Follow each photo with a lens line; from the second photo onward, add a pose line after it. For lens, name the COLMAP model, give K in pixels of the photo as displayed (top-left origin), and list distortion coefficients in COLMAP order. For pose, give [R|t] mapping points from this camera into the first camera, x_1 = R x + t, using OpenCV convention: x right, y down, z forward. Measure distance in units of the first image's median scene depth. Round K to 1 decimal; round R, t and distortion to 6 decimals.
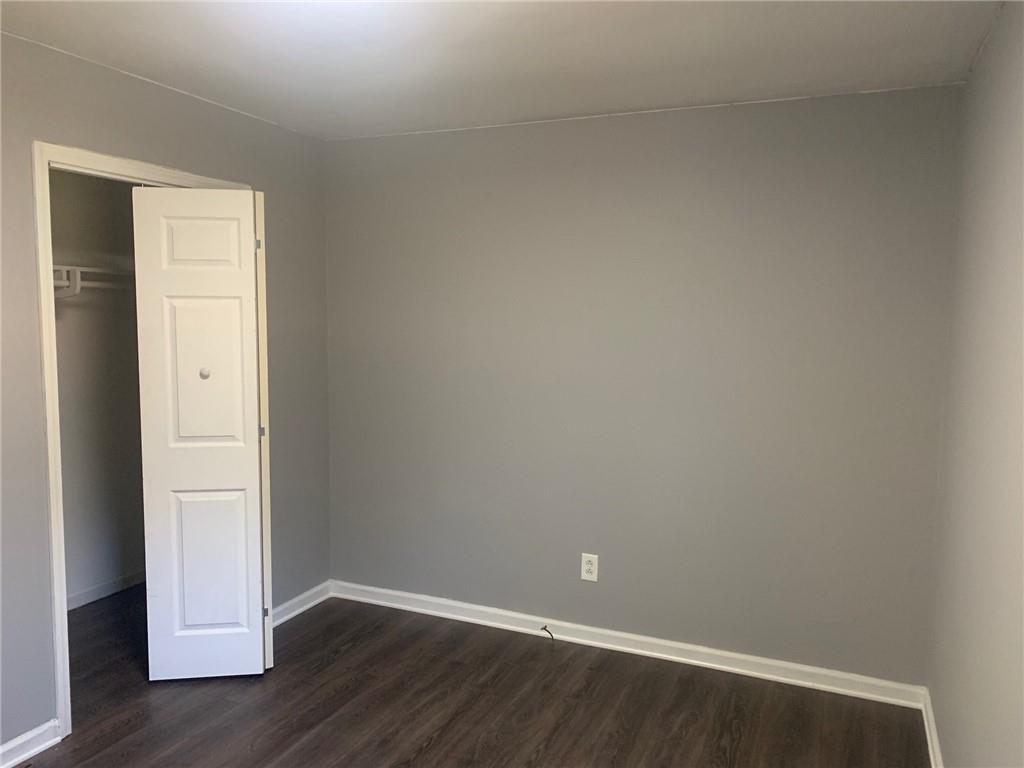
lens RADIAL K [[781.0, 0, 512.0], [0, 781.0, 384.0], [0, 0, 1]] dist [0.021790, -0.001310]
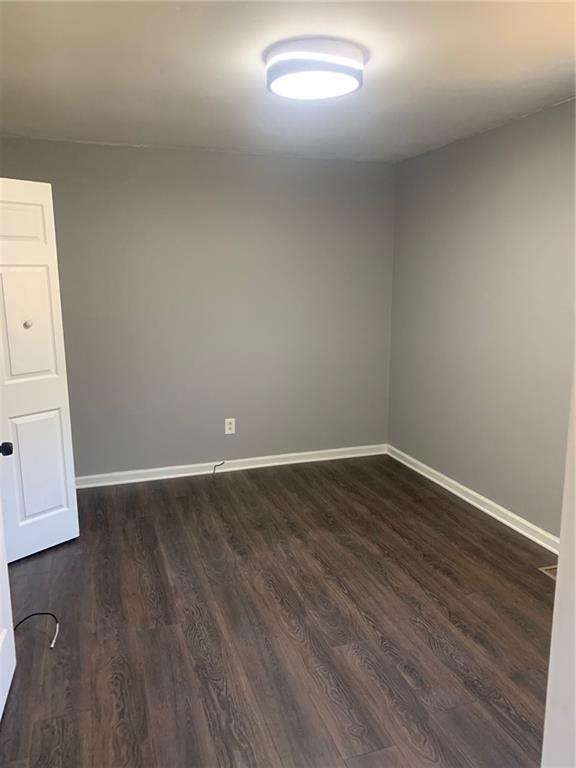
lens RADIAL K [[585.8, 0, 288.0], [0, 585.8, 384.0], [0, 0, 1]] dist [0.021790, -0.001310]
pose [[0.735389, -0.137824, 0.663482, -0.721552], [0.075592, 0.989672, 0.121797, -0.002121], [-0.673416, -0.039414, 0.738212, -0.022909]]
